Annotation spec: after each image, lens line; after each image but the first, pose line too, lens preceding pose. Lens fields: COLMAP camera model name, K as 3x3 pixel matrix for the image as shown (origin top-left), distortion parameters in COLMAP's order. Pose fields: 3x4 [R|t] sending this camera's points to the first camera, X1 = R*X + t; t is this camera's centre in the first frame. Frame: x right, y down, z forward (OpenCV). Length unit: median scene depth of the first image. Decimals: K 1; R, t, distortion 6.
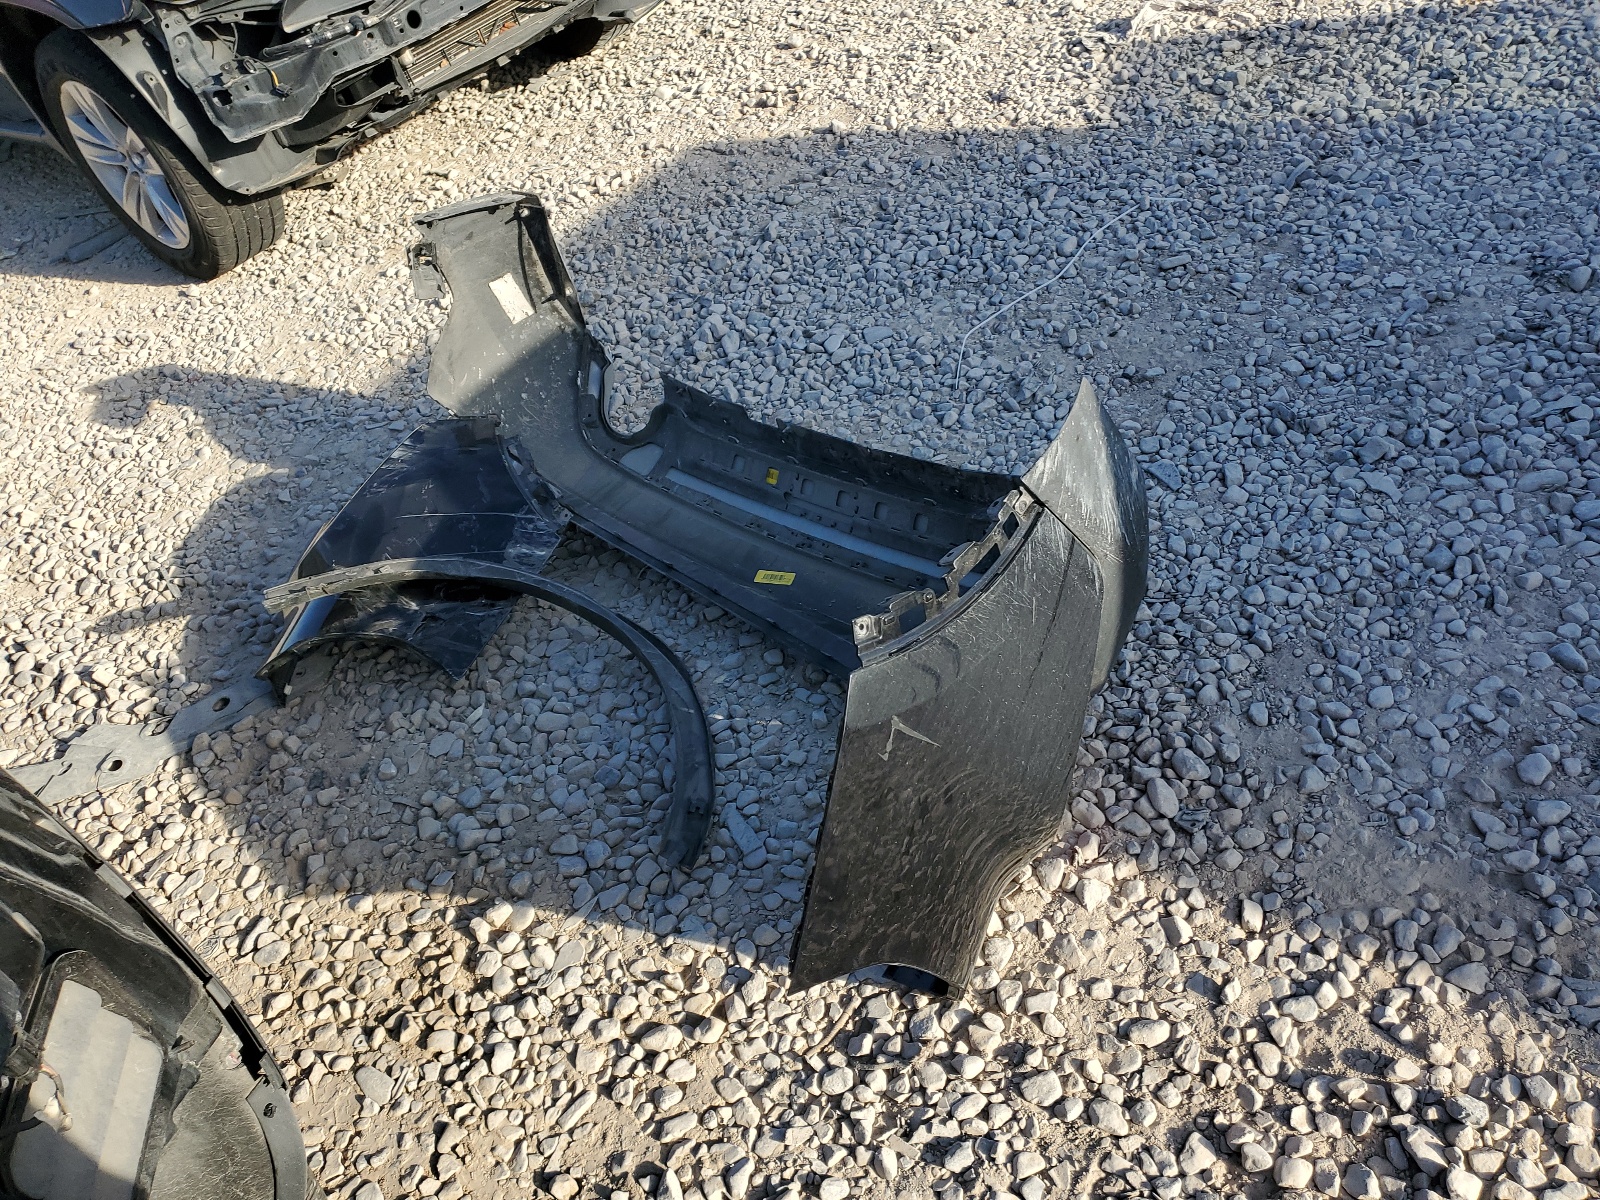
lens RADIAL K [[1219.7, 0, 800.0], [0, 1219.7, 600.0], [0, 0, 1]] dist [-0.005062, -0.004833]
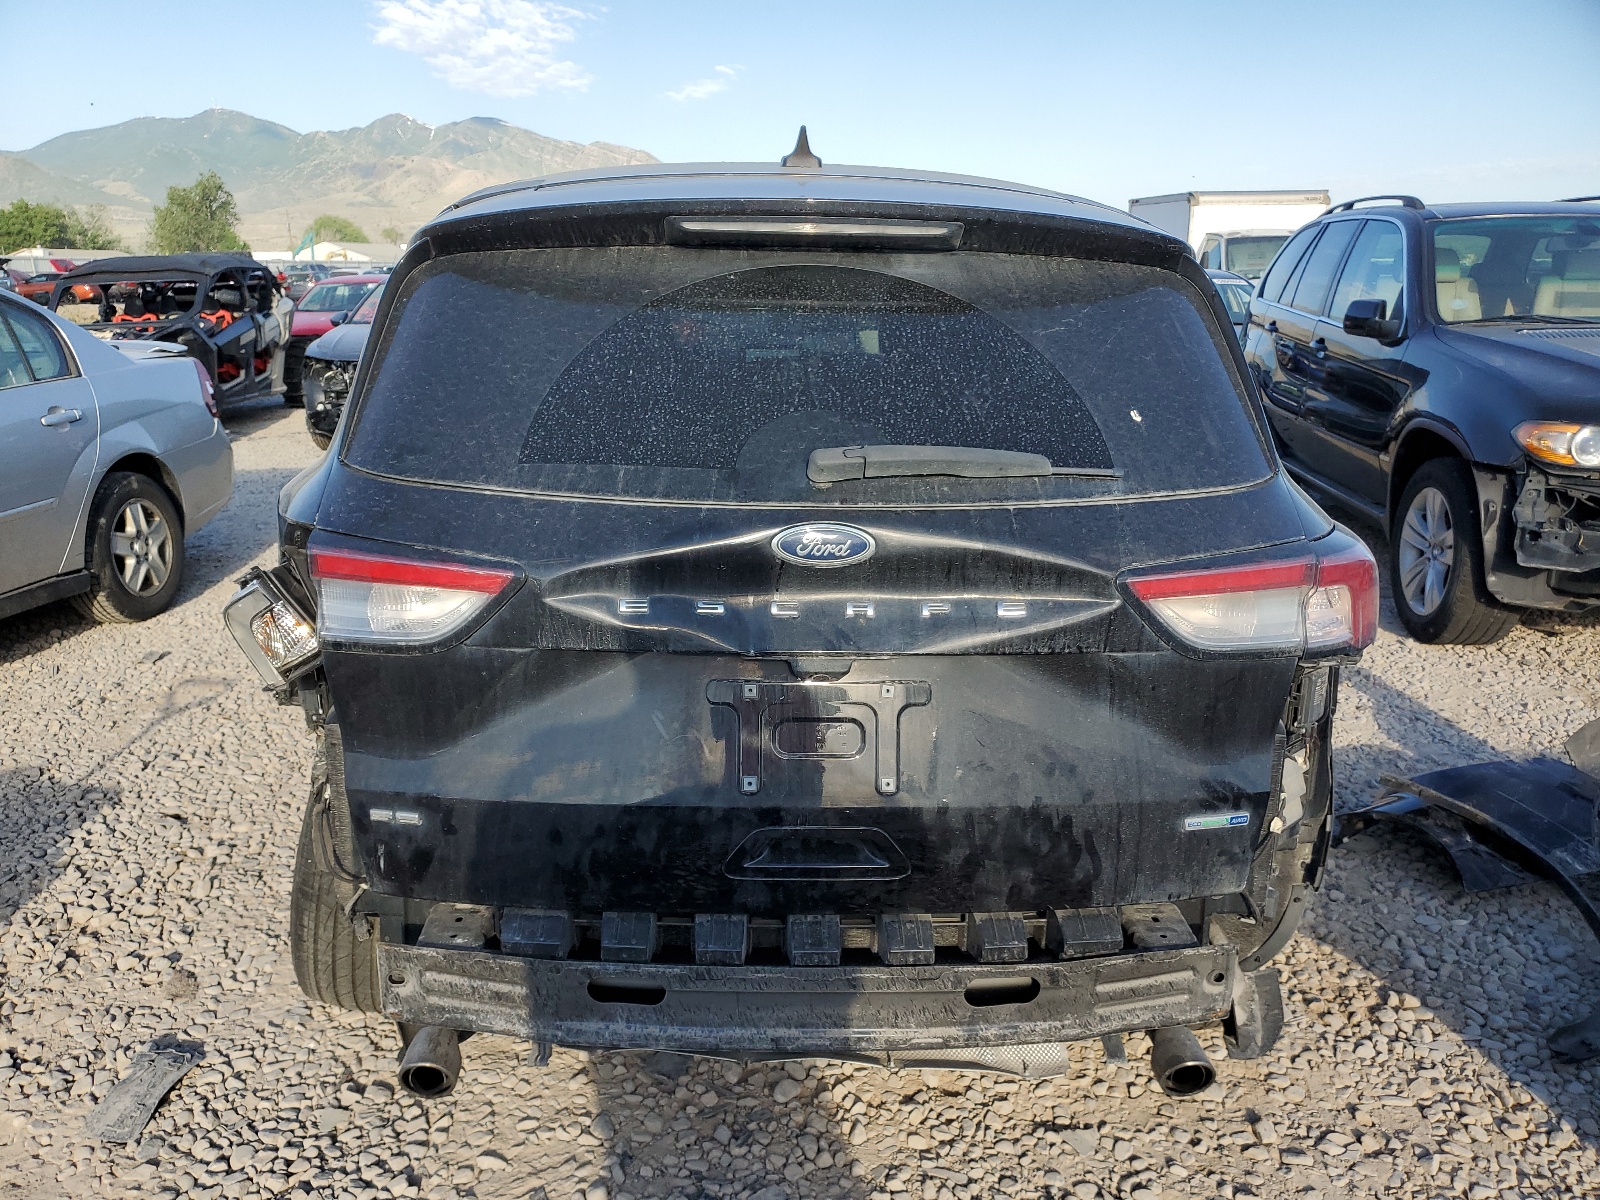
lens RADIAL K [[1219.7, 0, 800.0], [0, 1219.7, 600.0], [0, 0, 1]] dist [-0.005062, -0.004833]
pose [[0.530547, 0.430737, -0.730059, 0.126772], [-0.664861, 0.745717, -0.043191, 0.260007], [0.525813, 0.508303, 0.682018, -0.352660]]
